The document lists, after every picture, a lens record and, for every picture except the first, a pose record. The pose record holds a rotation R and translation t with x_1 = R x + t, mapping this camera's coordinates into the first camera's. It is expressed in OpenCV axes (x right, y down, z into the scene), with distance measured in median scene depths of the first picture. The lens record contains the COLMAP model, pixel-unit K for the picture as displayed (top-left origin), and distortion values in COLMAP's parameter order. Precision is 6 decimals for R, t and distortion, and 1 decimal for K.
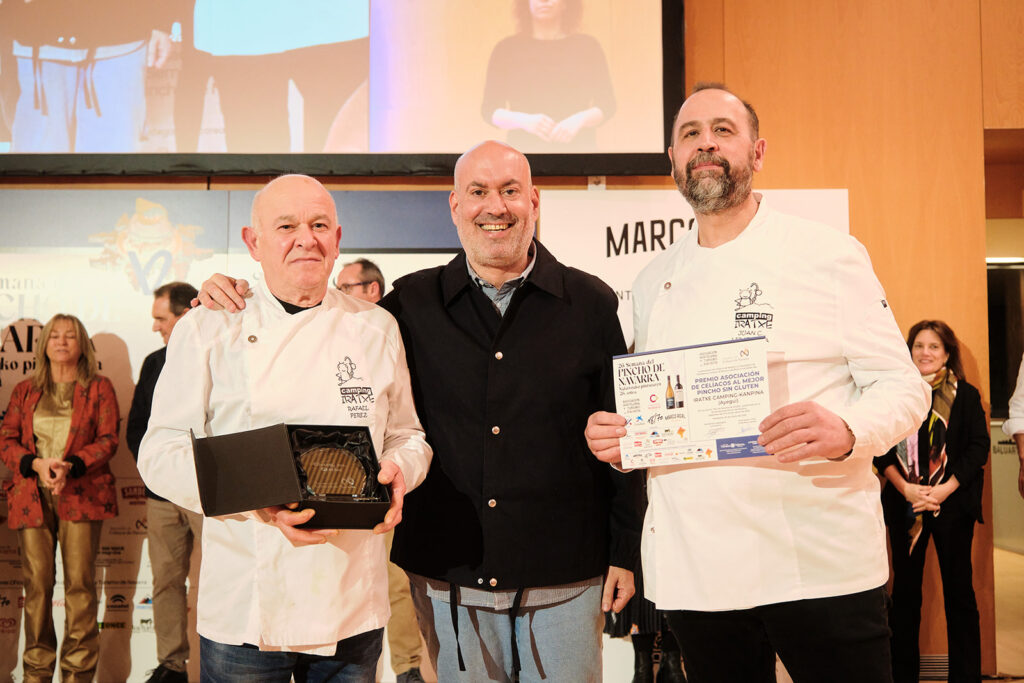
lens RADIAL K [[1296.6, 0, 567.8], [0, 1296.6, 350.8], [0, 0, 1]] dist [-0.011492, 0.000000]
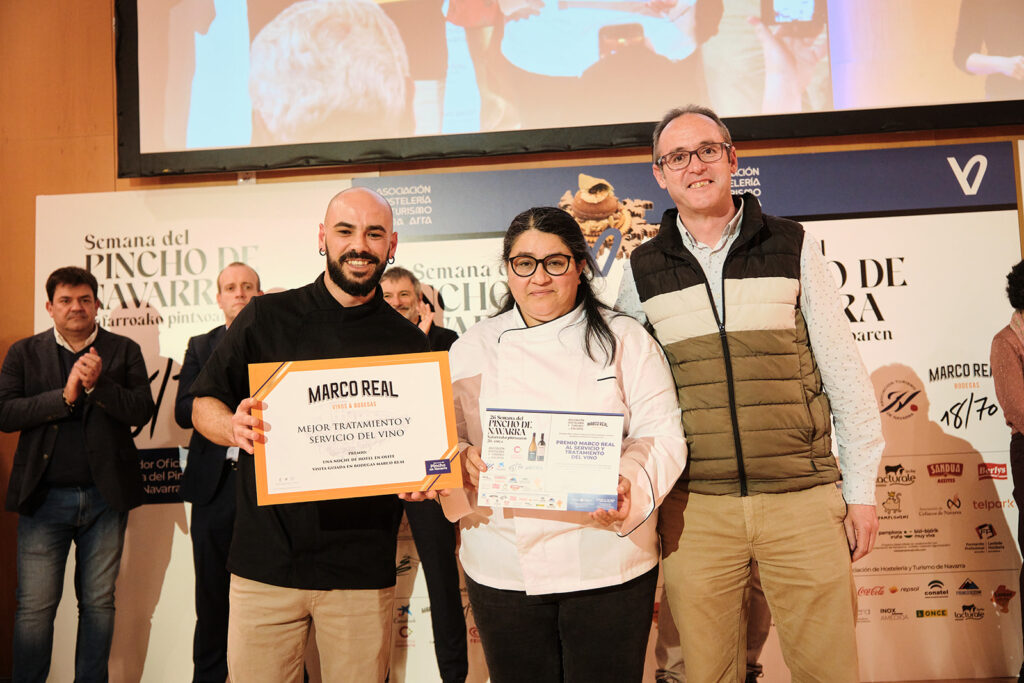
lens RADIAL K [[1396.0, 0, 551.6], [0, 1396.0, 325.4], [0, 0, 1]] dist [0.009388, 0.000000]
pose [[0.996977, -0.051898, -0.057819, -0.305326], [0.051340, 0.998620, -0.011101, 0.001490], [0.058315, 0.008099, 0.998265, -0.010670]]
